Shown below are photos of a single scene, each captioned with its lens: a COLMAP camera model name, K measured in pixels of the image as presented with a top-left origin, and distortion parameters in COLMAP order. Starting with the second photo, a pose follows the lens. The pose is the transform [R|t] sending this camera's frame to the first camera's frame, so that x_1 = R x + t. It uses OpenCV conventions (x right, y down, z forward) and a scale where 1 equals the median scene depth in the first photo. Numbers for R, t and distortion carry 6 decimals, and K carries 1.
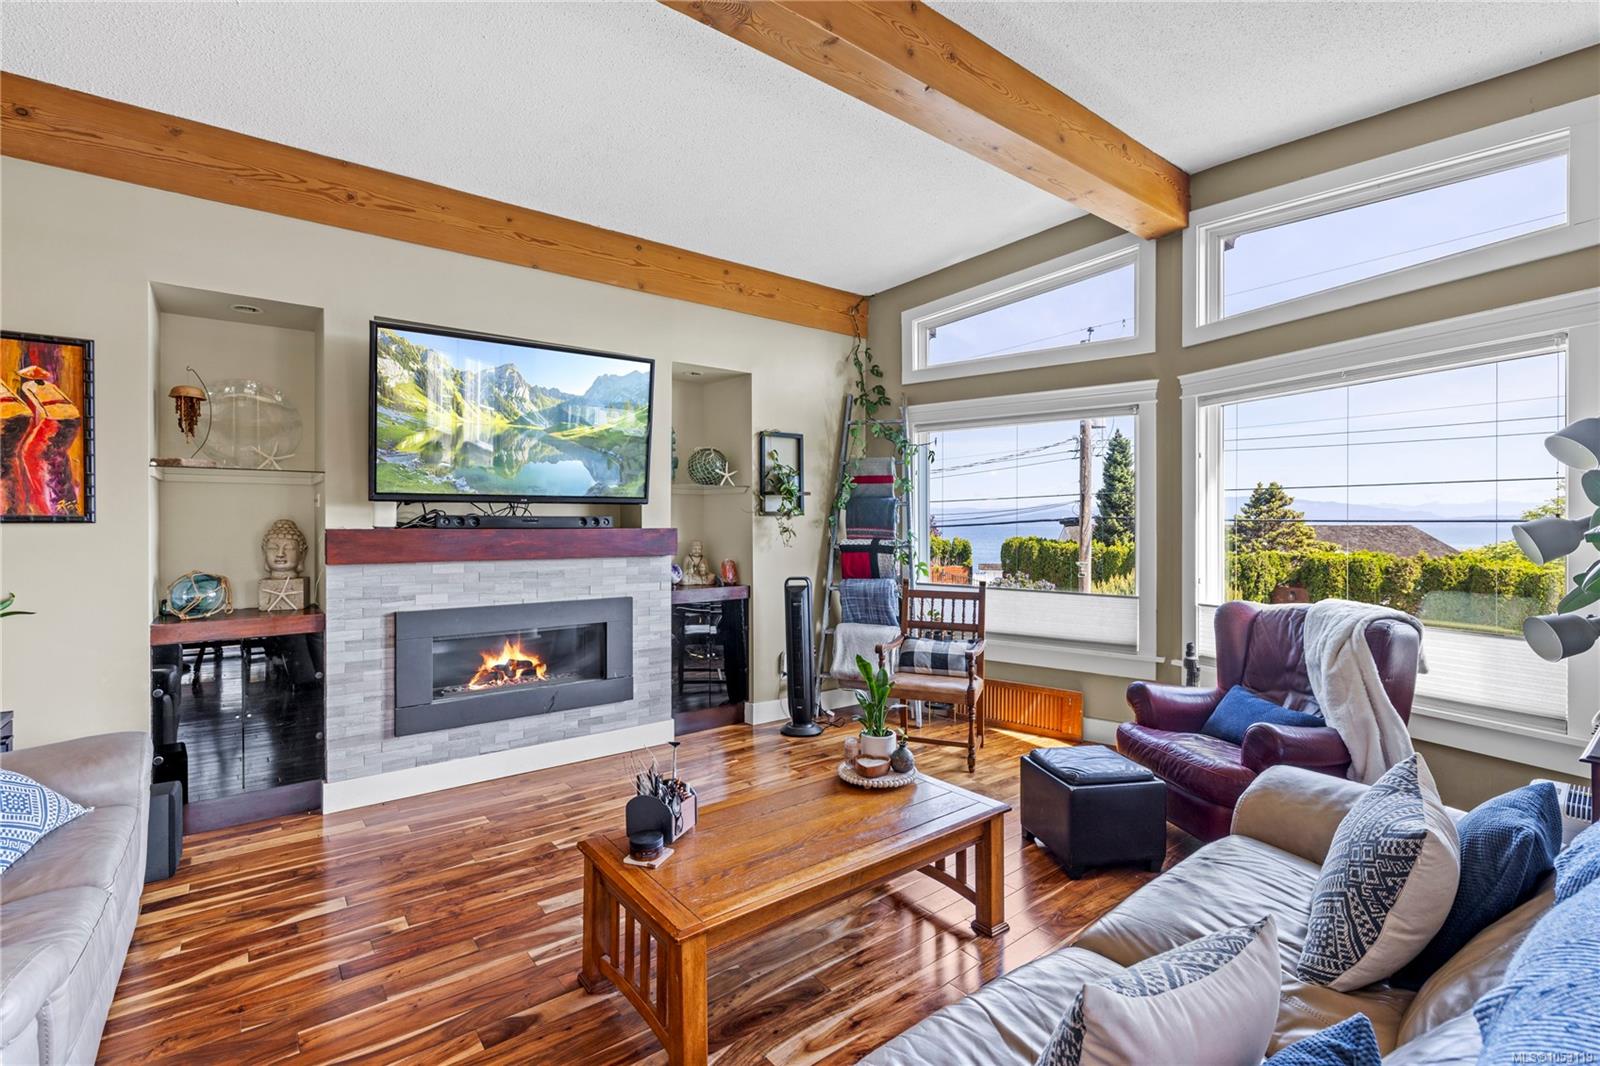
lens RADIAL K [[715.5, 0, 798.9], [0, 715.5, 526.3], [0, 0, 1]] dist [-0.005403, -0.000114]
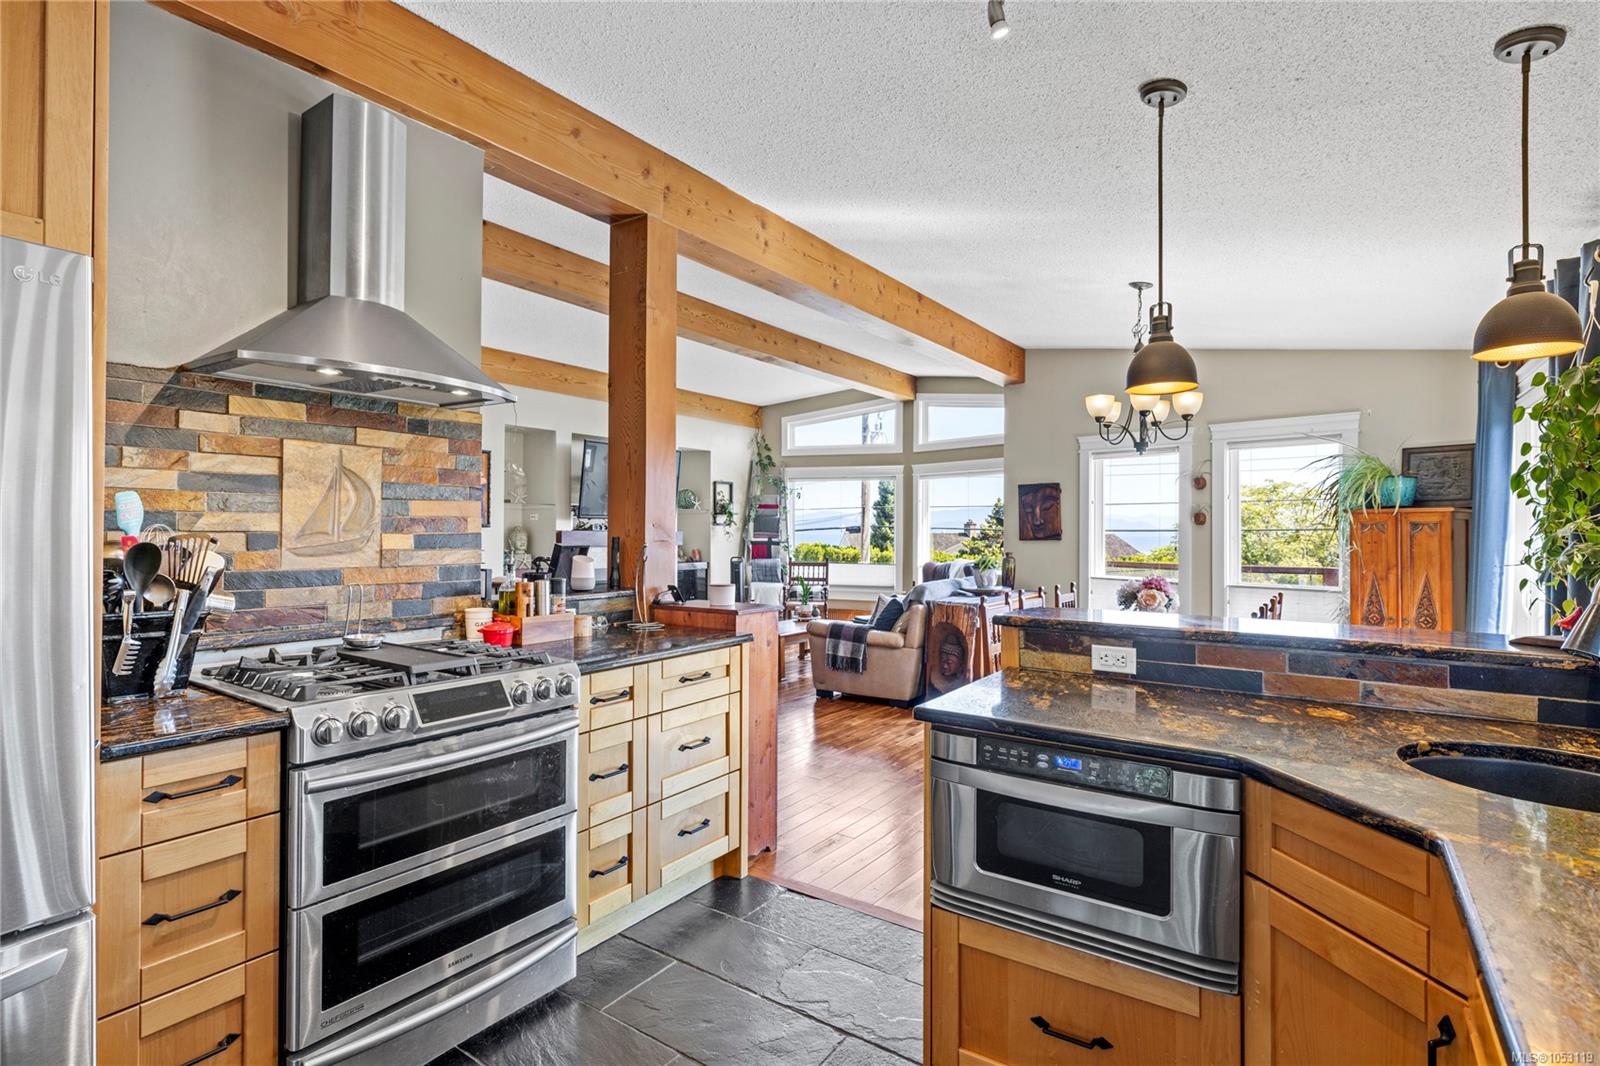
lens RADIAL K [[780.2, 0, 799.2], [0, 780.2, 536.1], [0, 0, 1]] dist [0.000923, 0.000006]
pose [[0.954660, 0.004021, 0.297673, -0.441869], [-0.005037, 0.999984, 0.002646, 0.007250], [-0.297657, -0.004026, 0.954664, -1.020987]]
